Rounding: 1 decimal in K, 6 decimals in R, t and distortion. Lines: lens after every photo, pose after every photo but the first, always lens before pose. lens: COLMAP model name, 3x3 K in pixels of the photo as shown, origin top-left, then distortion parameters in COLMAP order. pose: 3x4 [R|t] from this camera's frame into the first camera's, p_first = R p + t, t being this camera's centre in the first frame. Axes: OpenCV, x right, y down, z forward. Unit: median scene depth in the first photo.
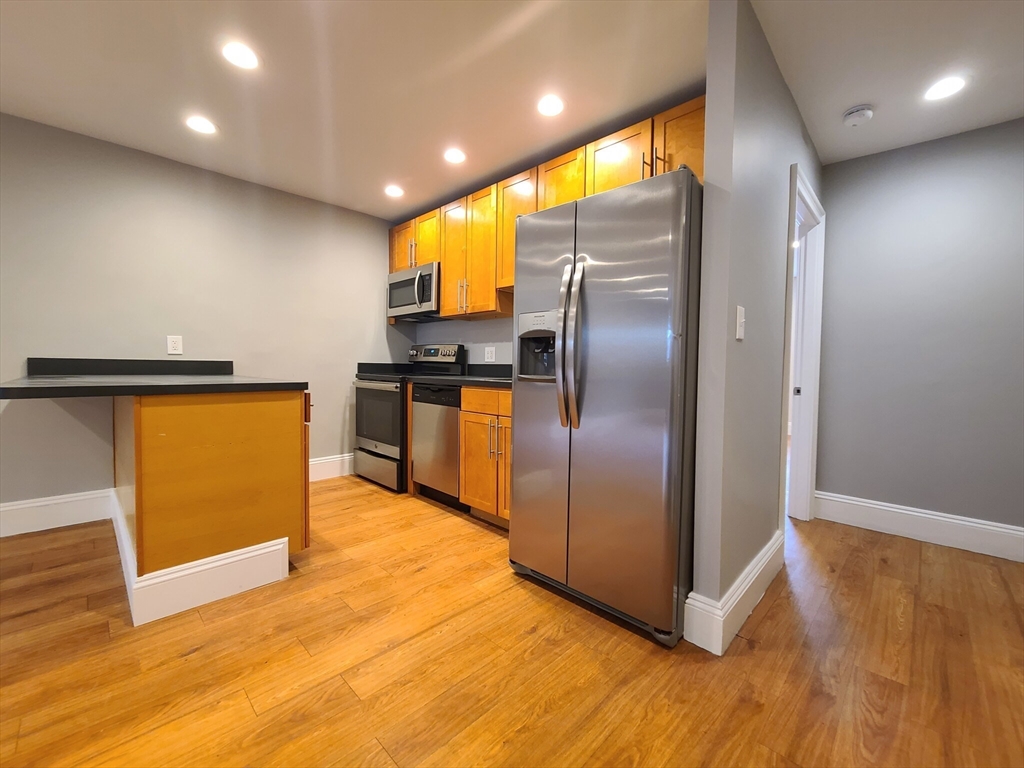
lens RADIAL K [[422.5, 0, 521.4], [0, 422.5, 378.4], [0, 0, 1]] dist [0.003021, -0.002984]
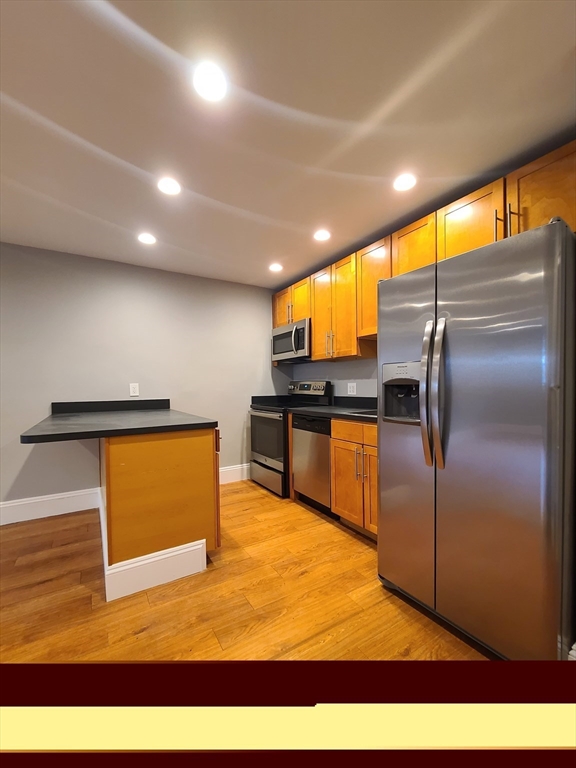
lens RADIAL K [[317.3, 0, 291.9], [0, 317.3, 390.8], [0, 0, 1]] dist [-0.003367, 0.002151]
pose [[0.971189, -0.021717, -0.237320, -0.040288], [0.018385, 0.999699, -0.016246, -0.064958], [0.237601, 0.011415, 0.971296, 0.087378]]
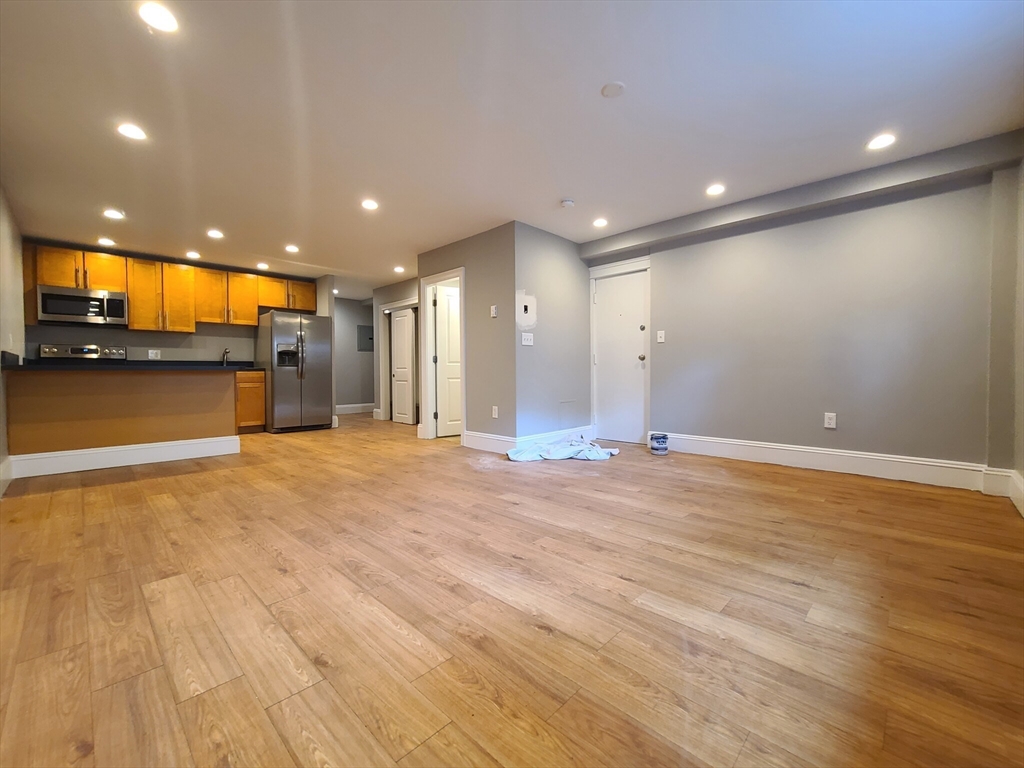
lens RADIAL K [[422.5, 0, 521.4], [0, 422.5, 378.4], [0, 0, 1]] dist [0.003021, -0.002984]
pose [[-0.003093, -0.030894, 0.999518, -2.817973], [0.033281, 0.998966, 0.030980, 0.052164], [-0.999441, 0.033361, -0.002061, -0.665519]]
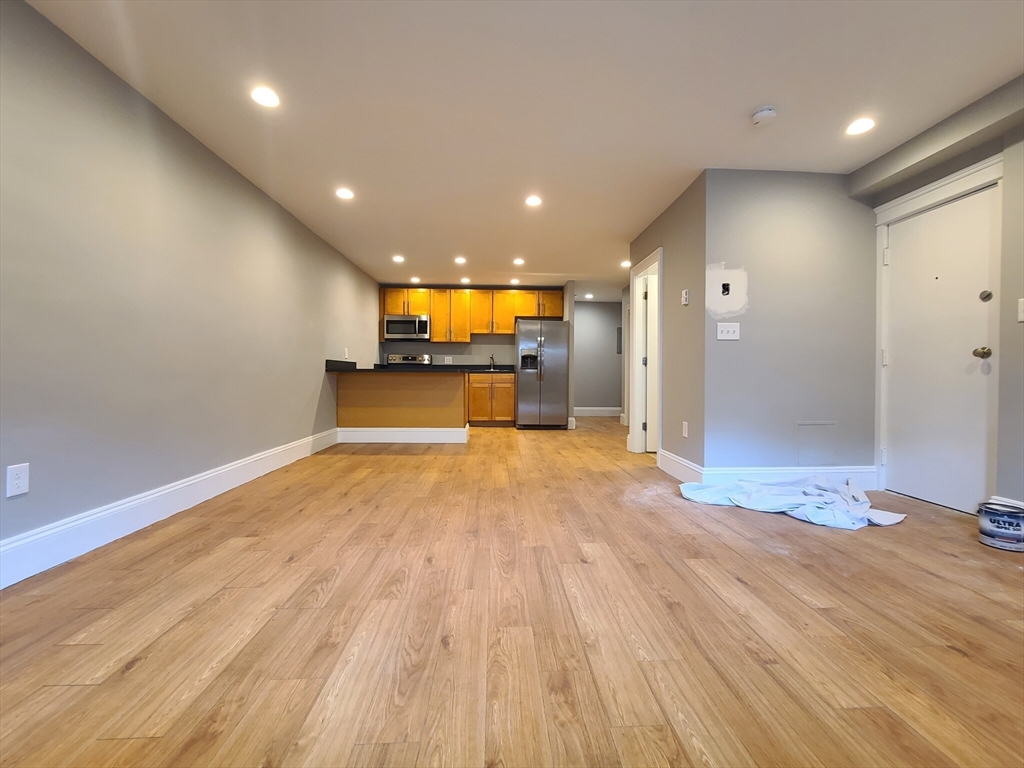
lens RADIAL K [[422.5, 0, 521.4], [0, 422.5, 378.4], [0, 0, 1]] dist [0.003021, -0.002984]
pose [[0.676672, -0.018540, 0.736051, -2.304970], [0.026245, 0.999655, 0.001052, 0.069334], [-0.735817, 0.018606, 0.676925, -1.173677]]
